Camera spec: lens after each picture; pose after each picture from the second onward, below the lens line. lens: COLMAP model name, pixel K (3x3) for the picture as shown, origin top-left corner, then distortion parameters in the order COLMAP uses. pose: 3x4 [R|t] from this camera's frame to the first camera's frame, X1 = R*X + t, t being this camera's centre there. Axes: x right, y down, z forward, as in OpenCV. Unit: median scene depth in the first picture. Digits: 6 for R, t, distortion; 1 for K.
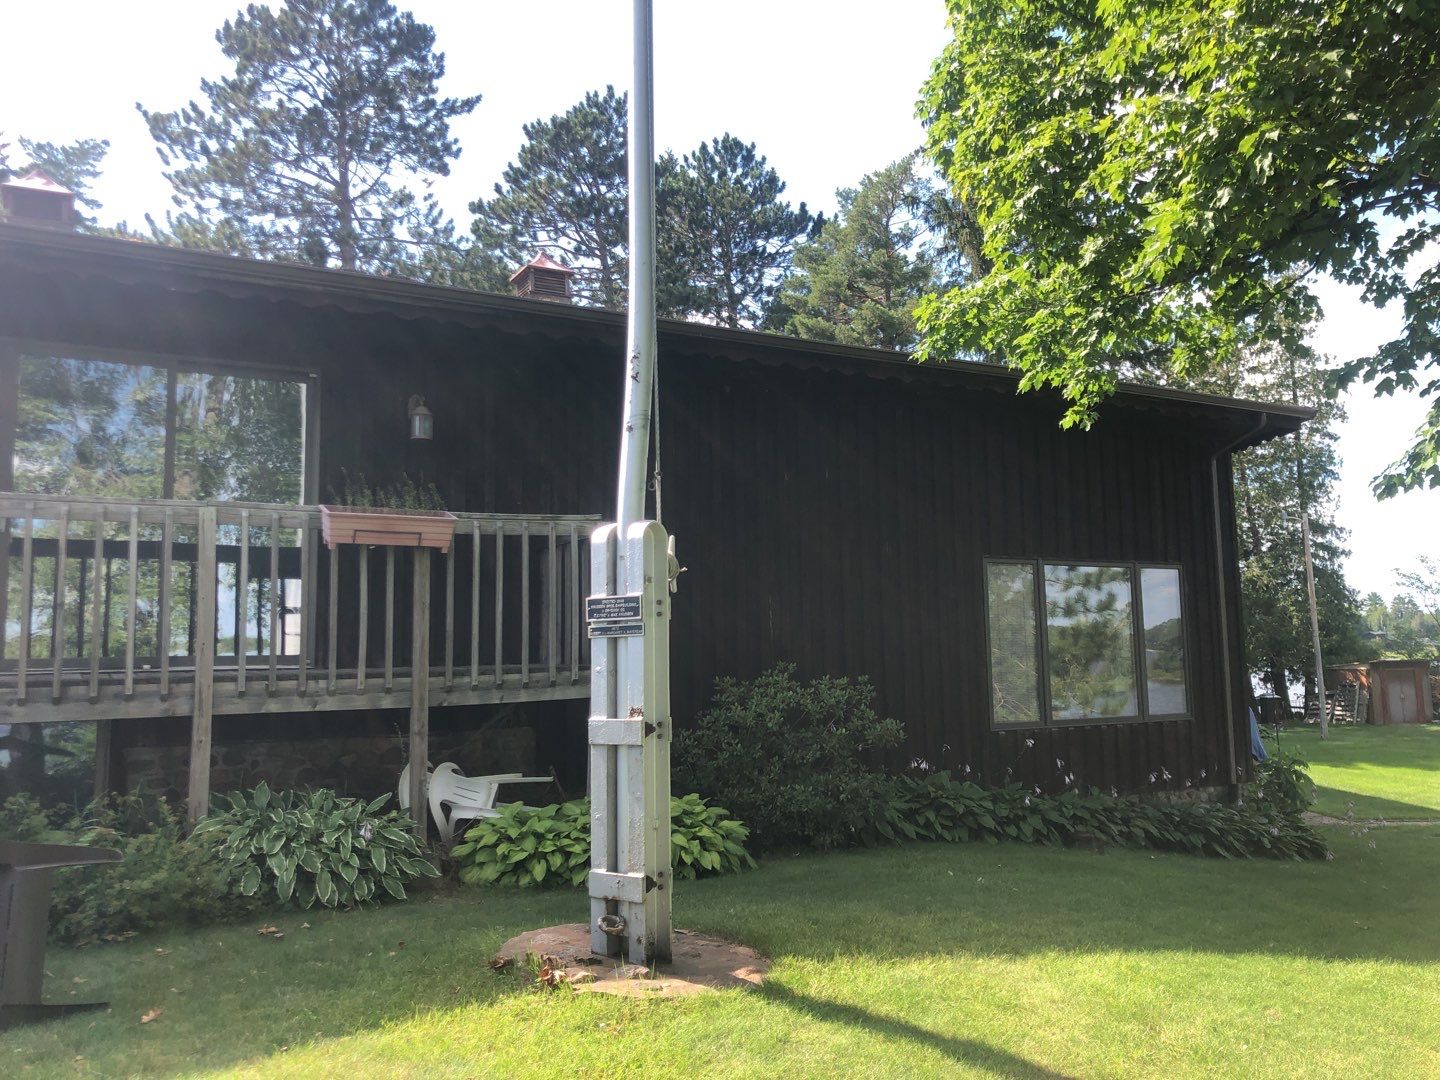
lens RADIAL K [[1182.8, 0, 717.4], [0, 1182.8, 515.9], [0, 0, 1]] dist [0.012348, 0.002165]
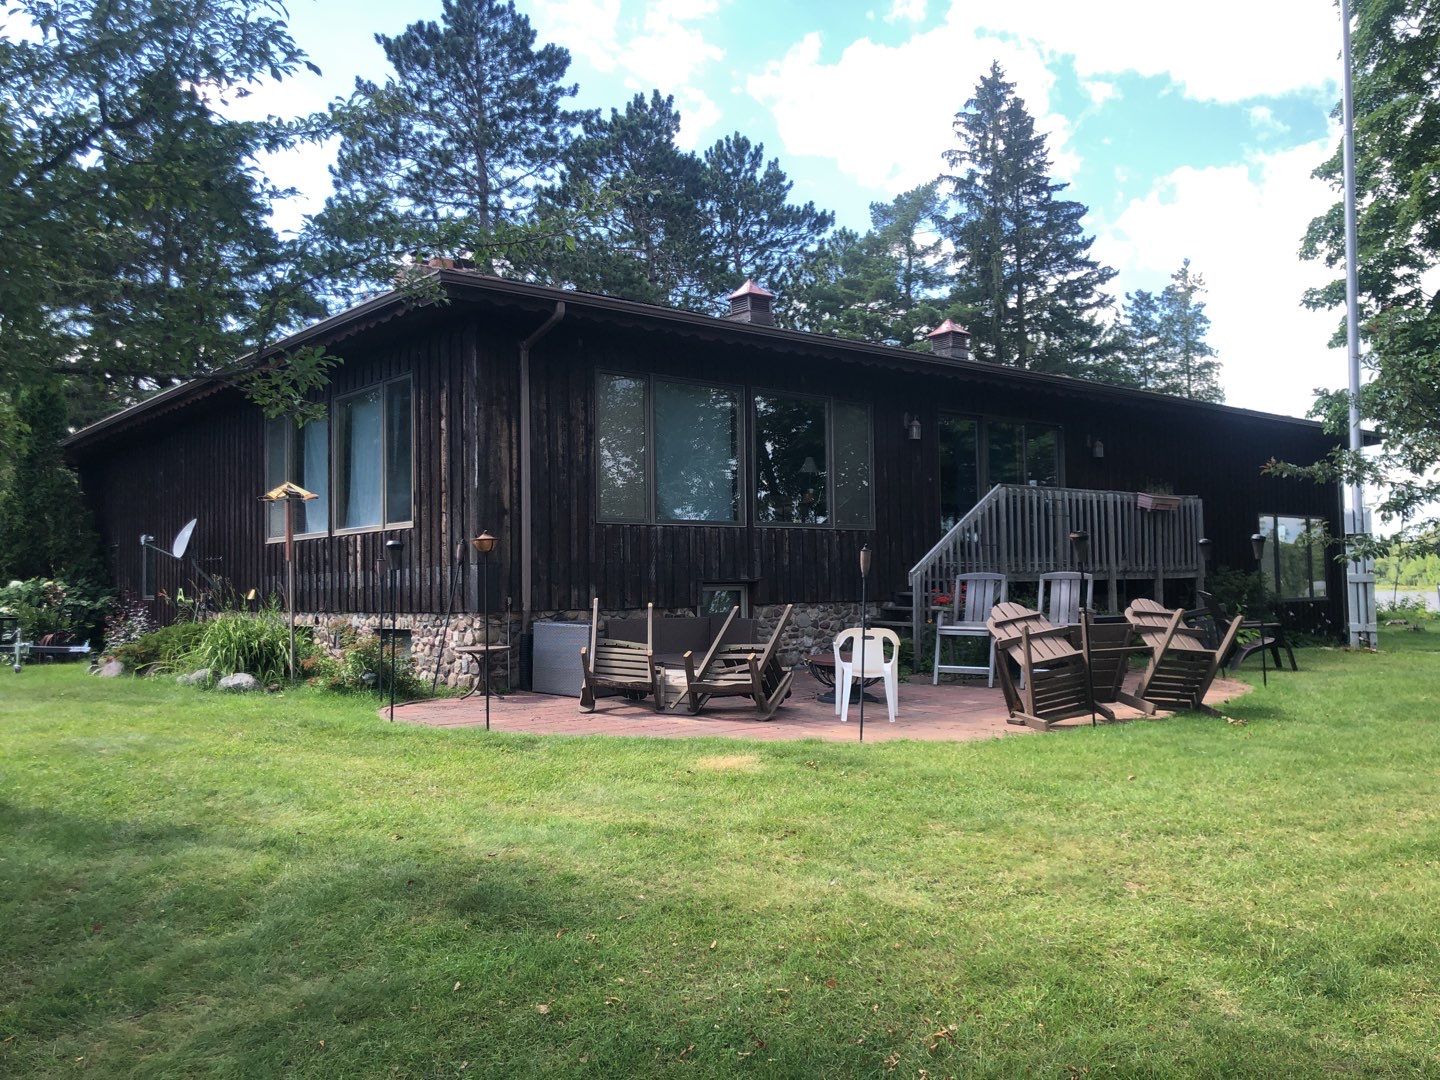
lens RADIAL K [[1154.4, 0, 724.8], [0, 1154.4, 542.0], [0, 0, 1]] dist [0.007862, -0.008823]
pose [[0.985039, 0.009005, 0.172094, -0.253572], [-0.022467, 0.996821, 0.076436, -0.011420], [-0.170859, -0.079159, 0.982110, -0.185935]]
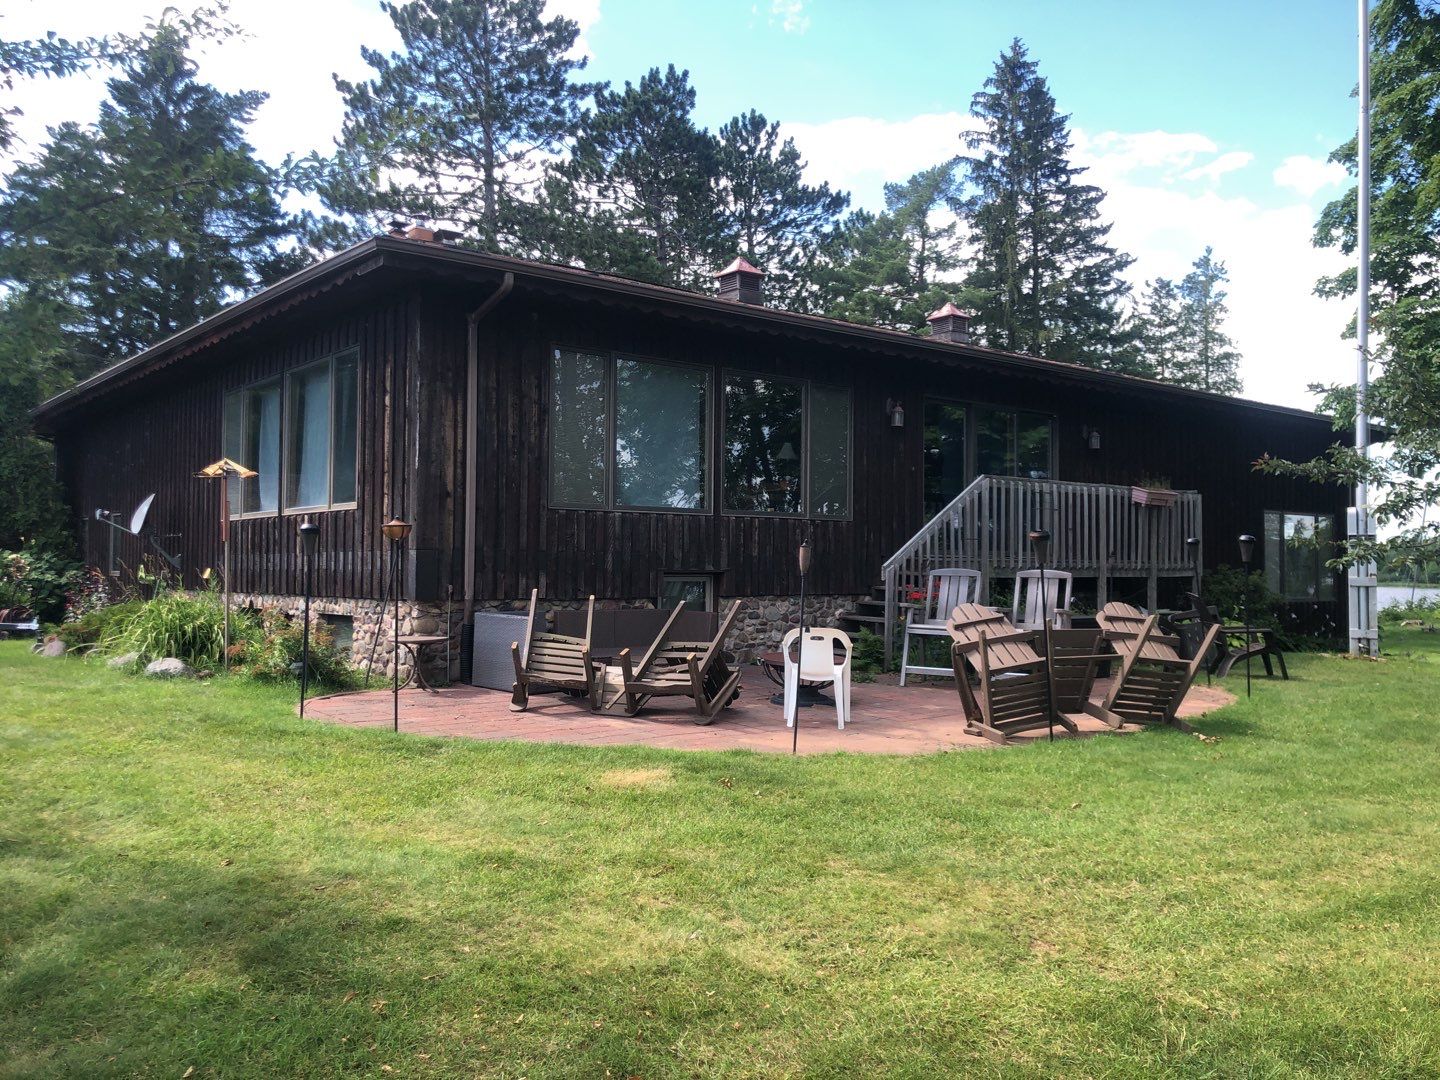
lens RADIAL K [[1155.6, 0, 726.2], [0, 1155.6, 542.9], [0, 0, 1]] dist [0.004882, -0.008013]
pose [[0.986982, 0.027008, 0.158546, -0.238260], [-0.042116, 0.994801, 0.092717, -0.012244], [-0.155218, -0.098187, 0.982989, -0.174182]]
